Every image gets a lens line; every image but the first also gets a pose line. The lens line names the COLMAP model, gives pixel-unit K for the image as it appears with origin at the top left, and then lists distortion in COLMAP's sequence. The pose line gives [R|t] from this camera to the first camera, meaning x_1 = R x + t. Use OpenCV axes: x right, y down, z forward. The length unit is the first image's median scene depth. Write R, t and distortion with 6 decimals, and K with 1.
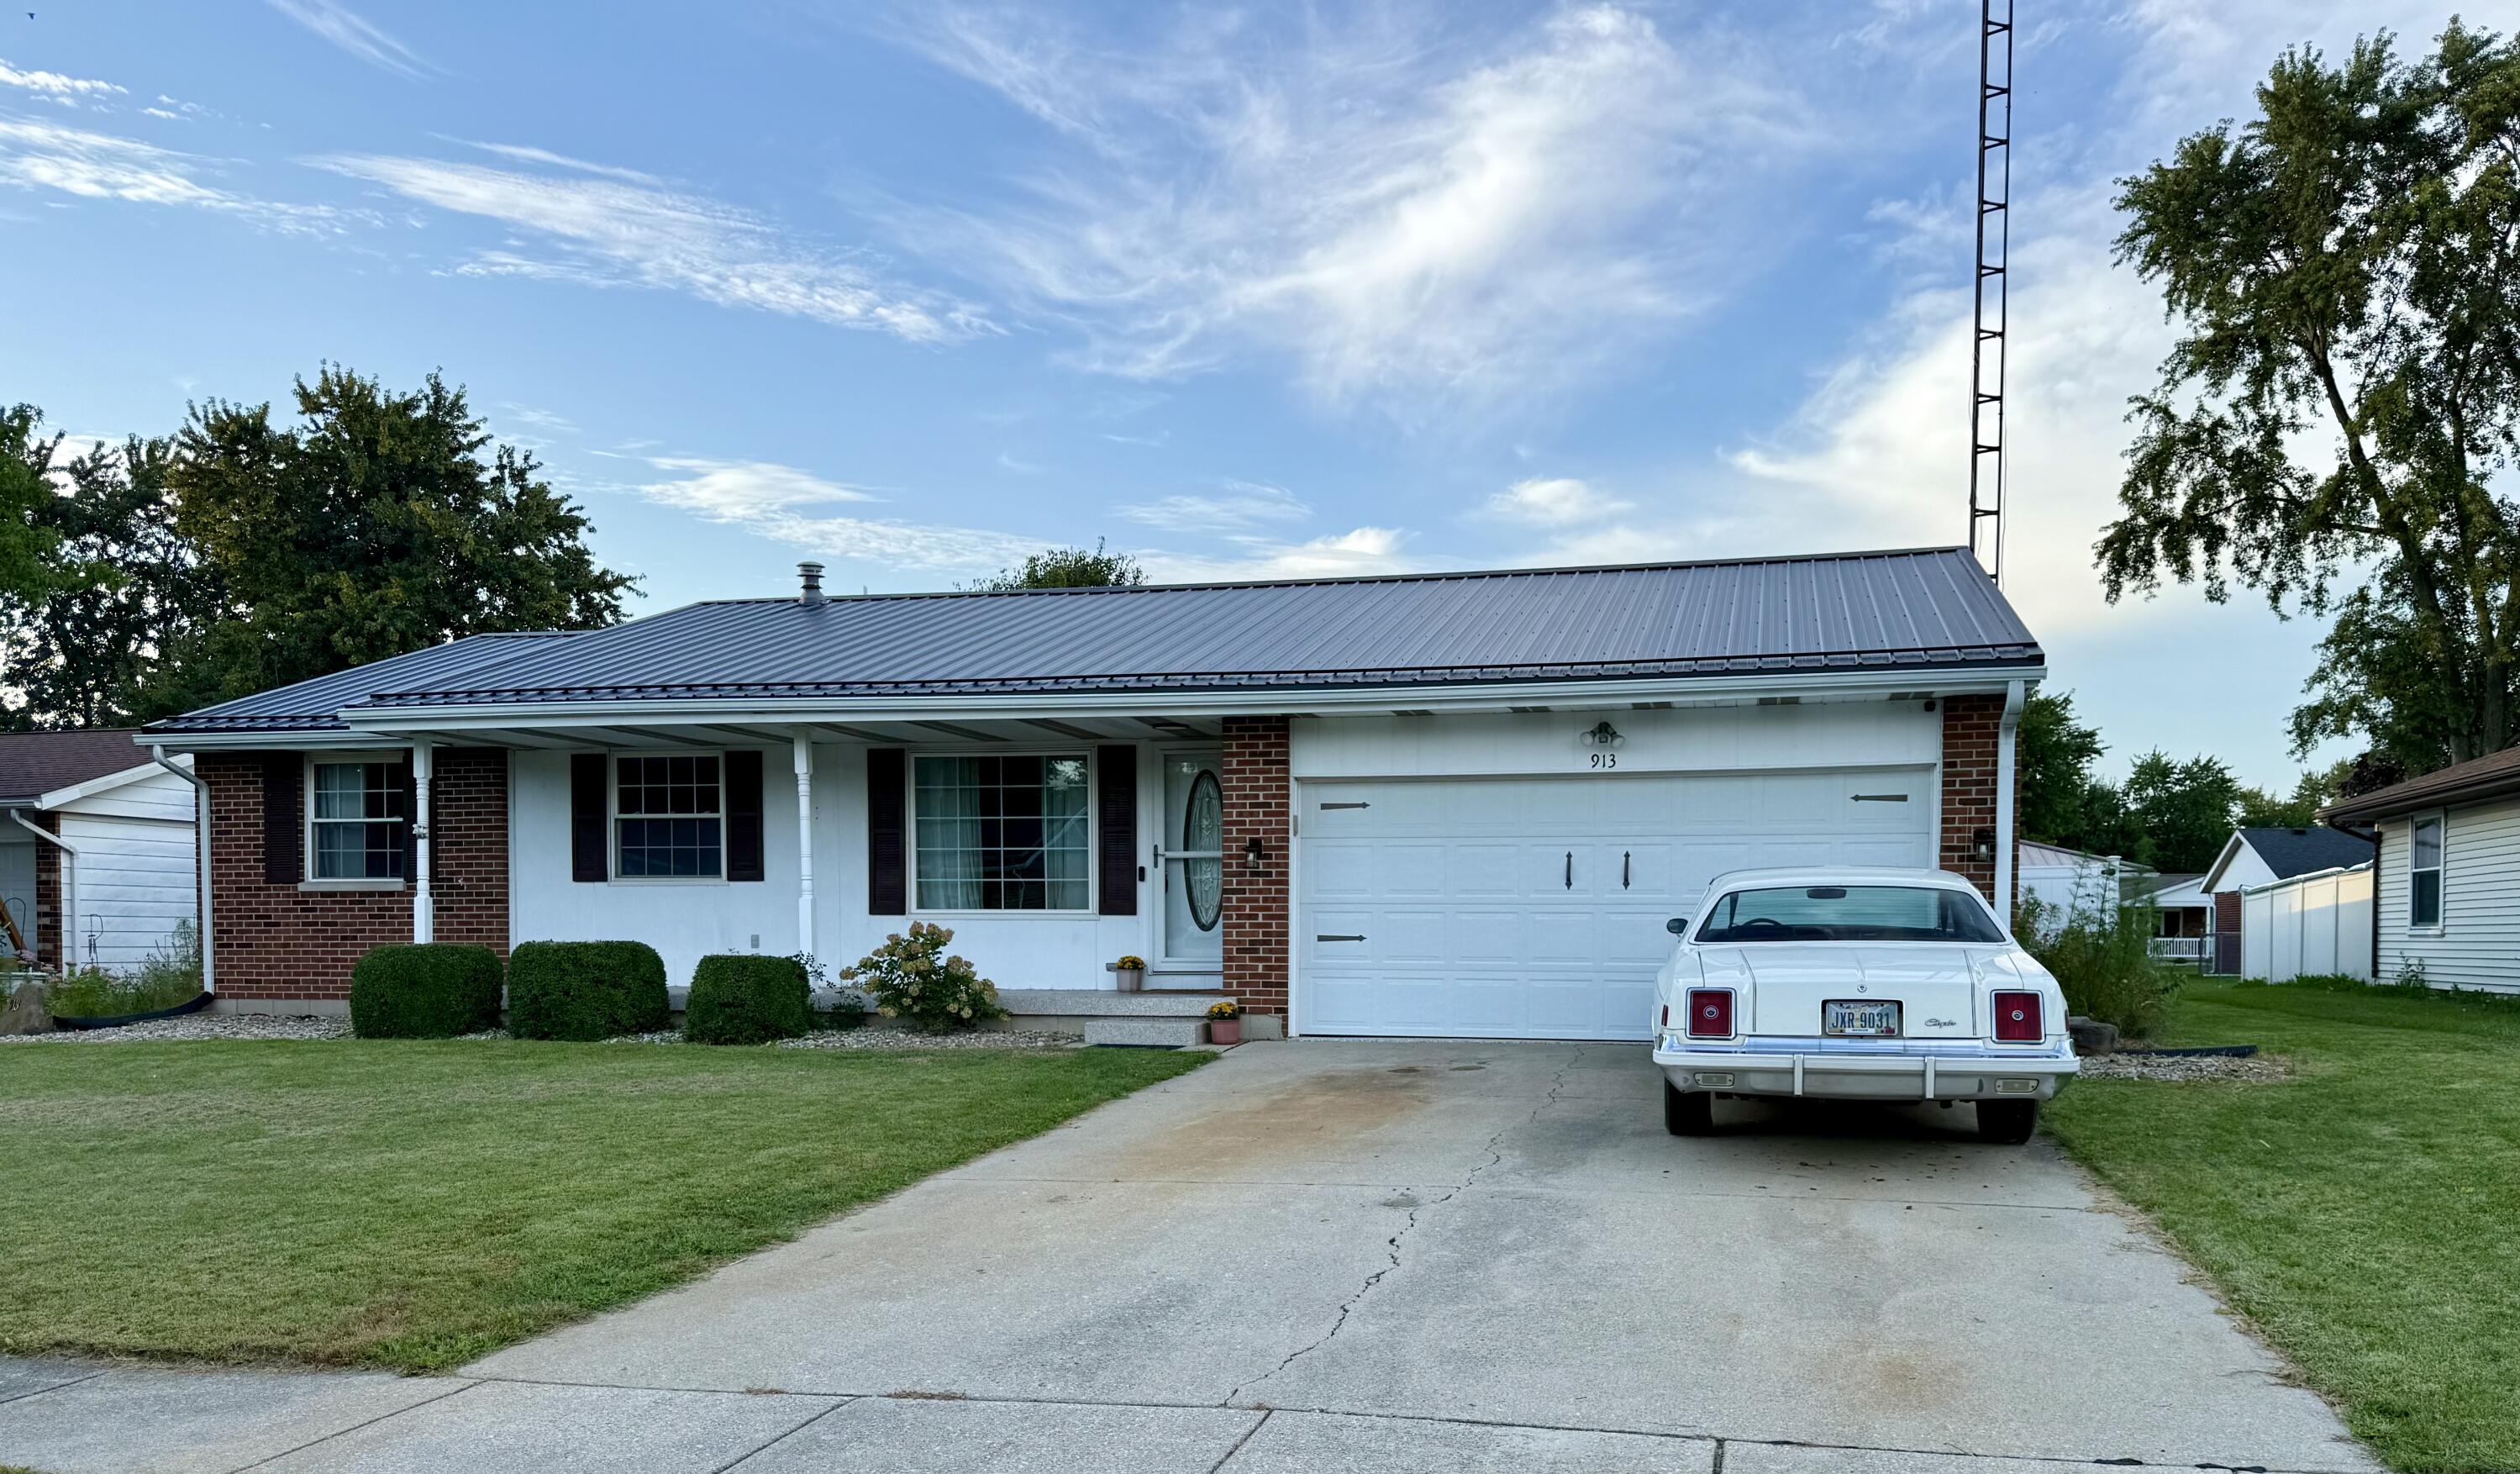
lens RADIAL K [[1846.4, 0, 1342.2], [0, 1846.4, 976.8], [0, 0, 1]] dist [0.021636, -0.026257]
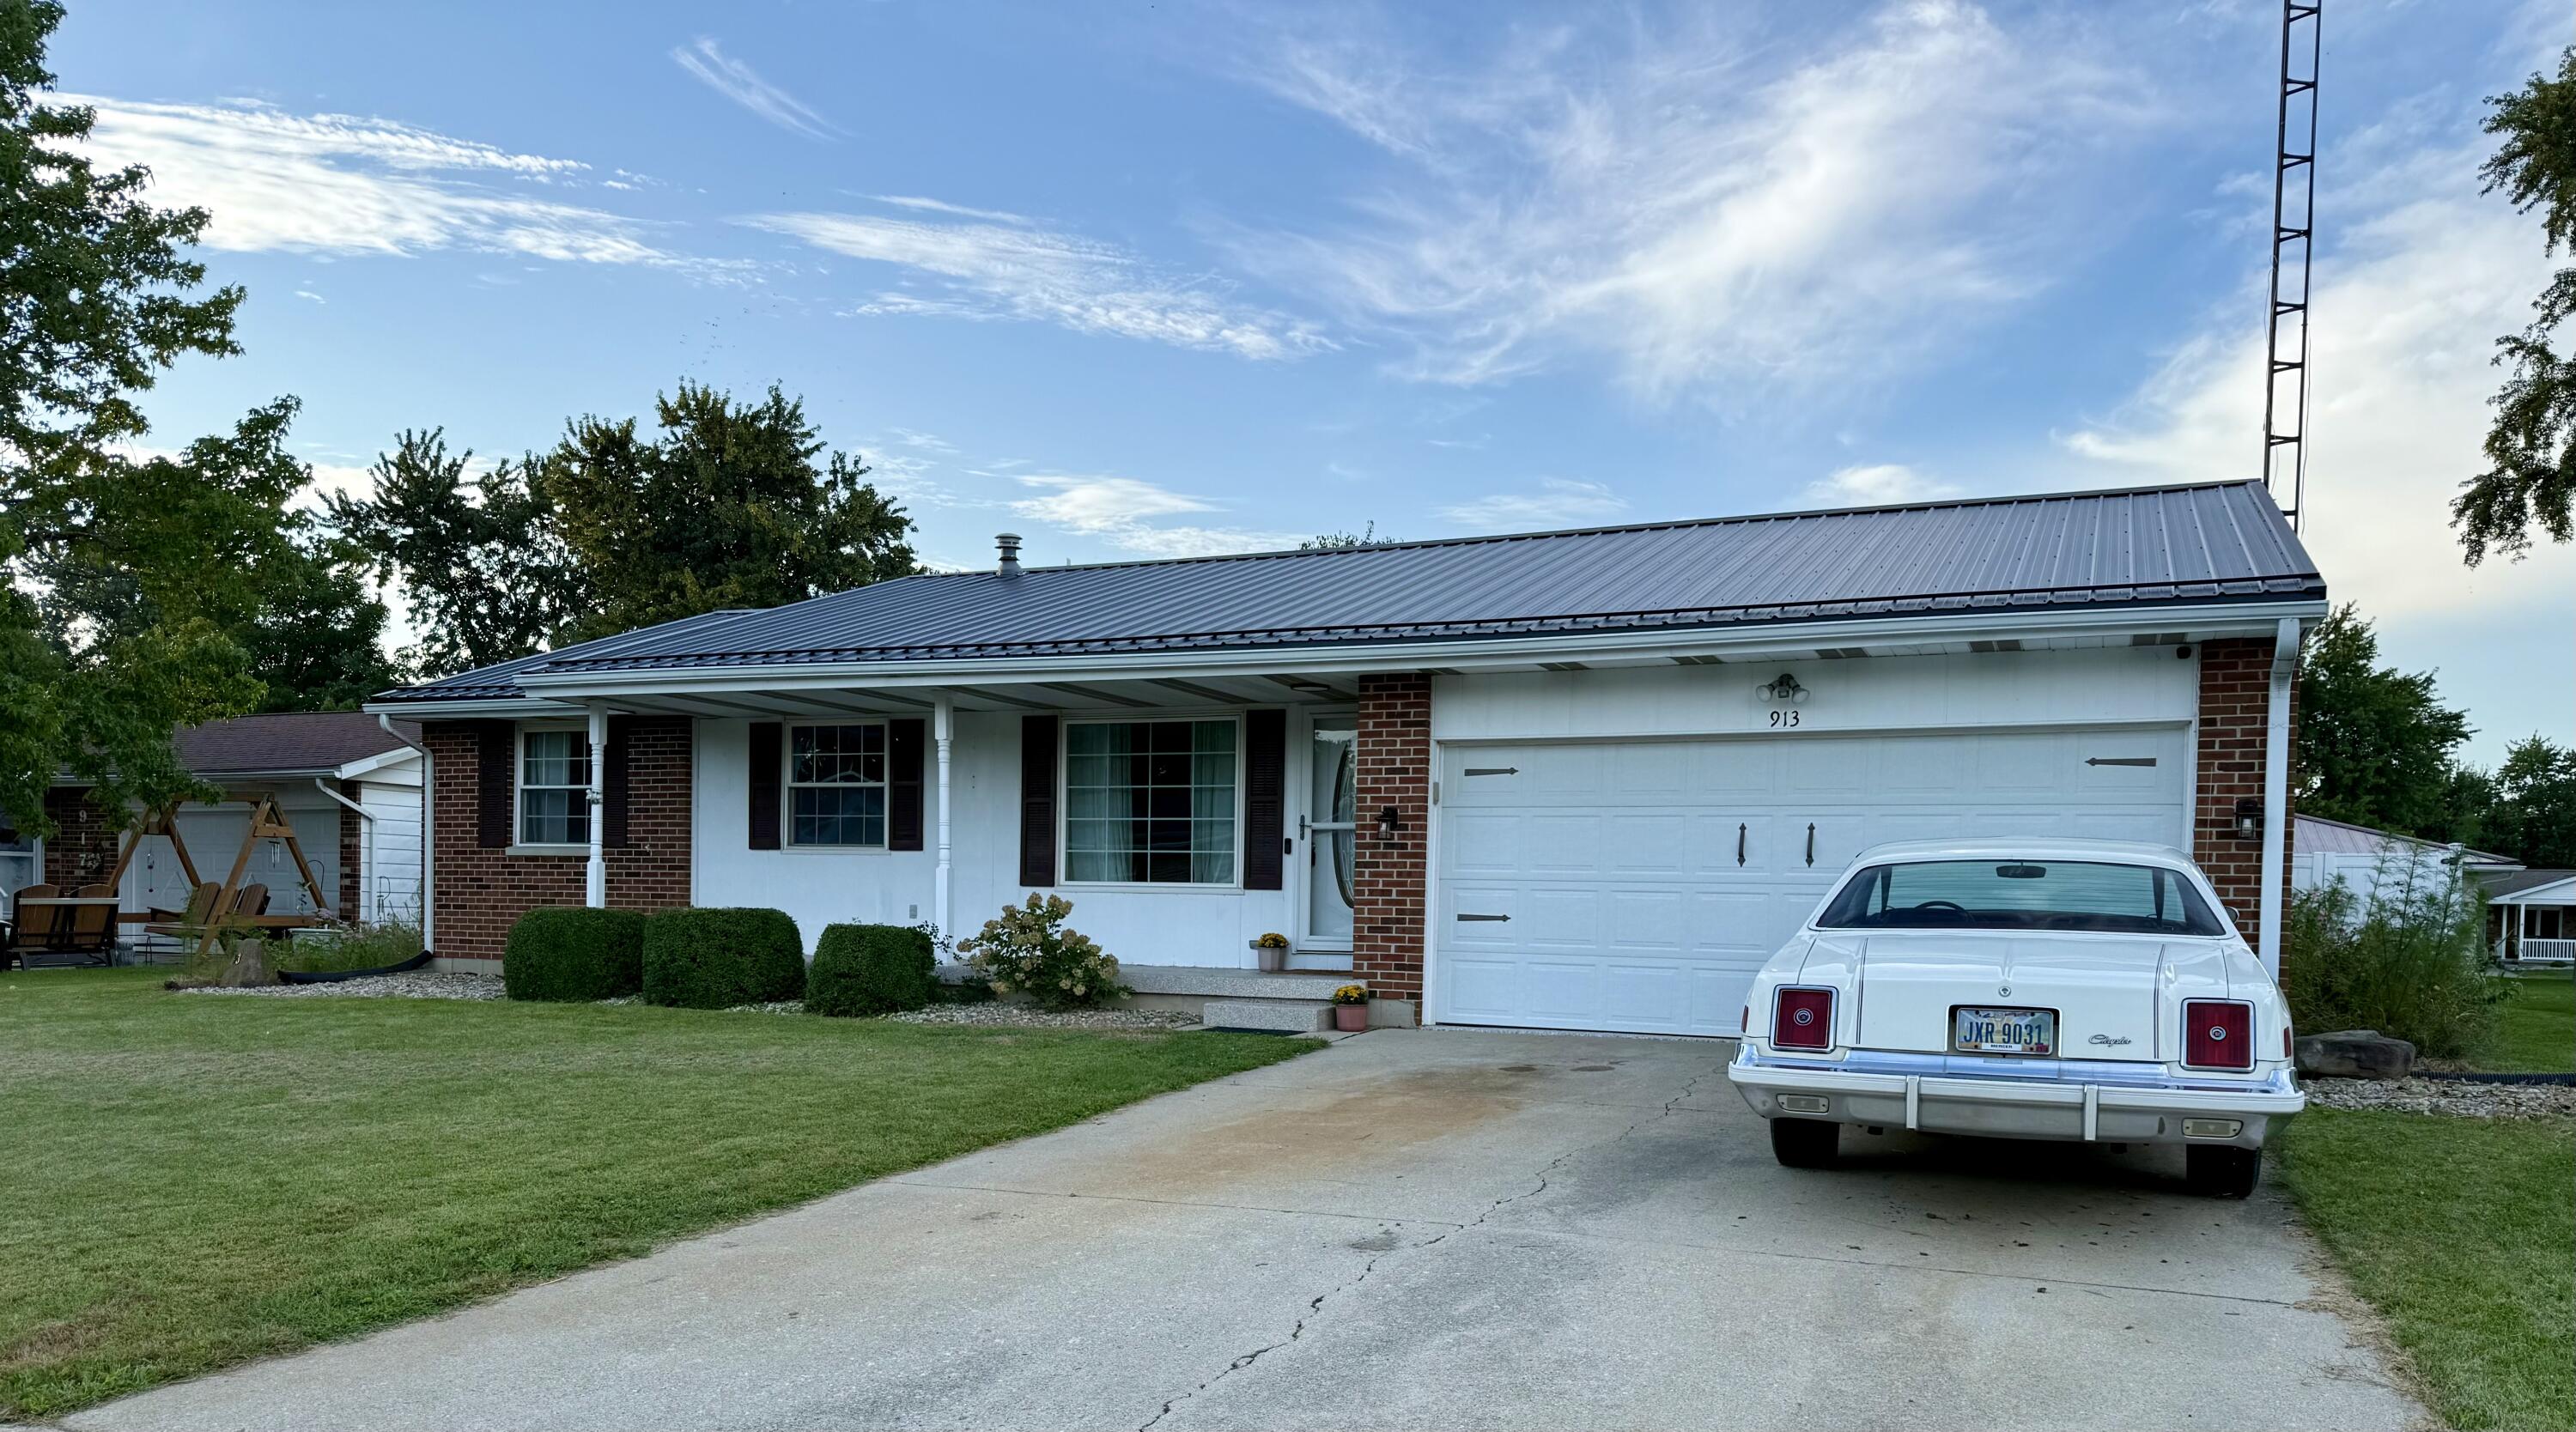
lens RADIAL K [[1788.1, 0, 1315.4], [0, 1788.1, 913.7], [0, 0, 1]] dist [0.008969, -0.002463]
pose [[0.982581, 0.017831, -0.184979, 0.024022], [-0.022332, 0.999502, -0.022275, -0.000444], [0.184490, 0.026018, 0.982490, 0.038361]]
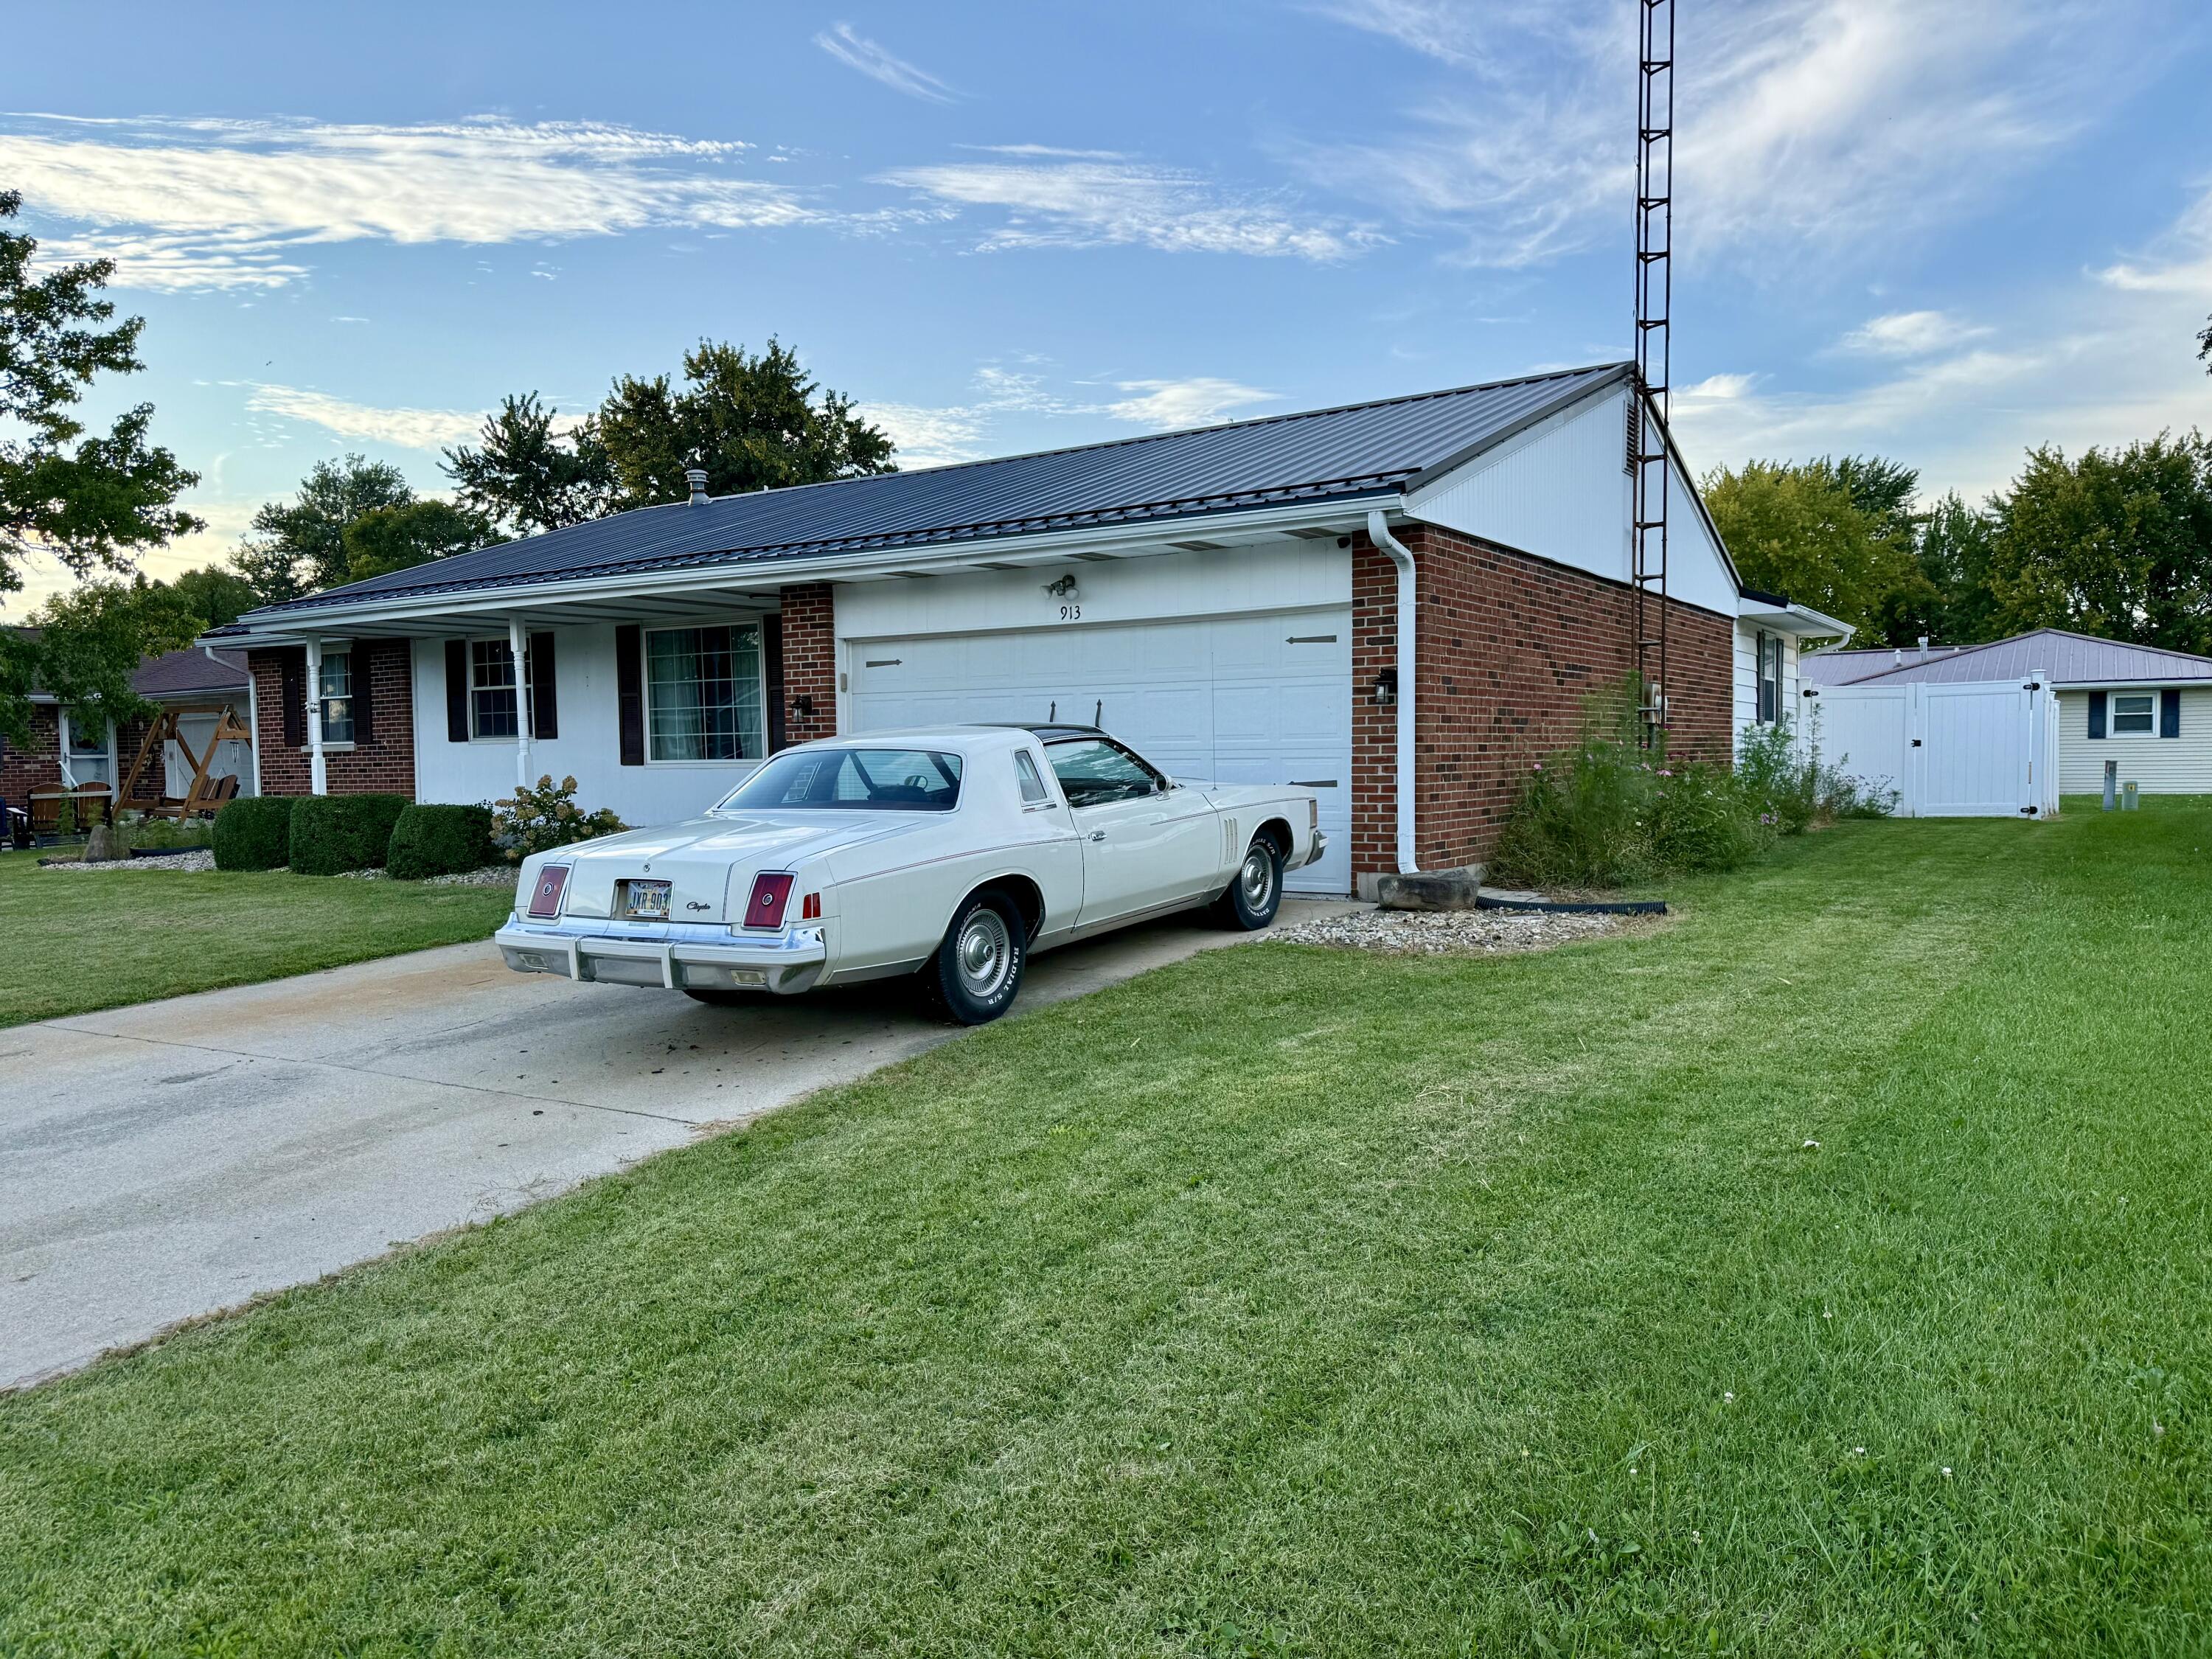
lens RADIAL K [[1562.2, 0, 1147.3], [0, 1562.2, 808.6], [0, 0, 1]] dist [0.032492, -0.044985]
pose [[0.942129, -0.004934, -0.335213, 0.140728], [0.009160, 0.999897, 0.011025, -0.004830], [0.335124, -0.013457, 0.942078, 0.054327]]
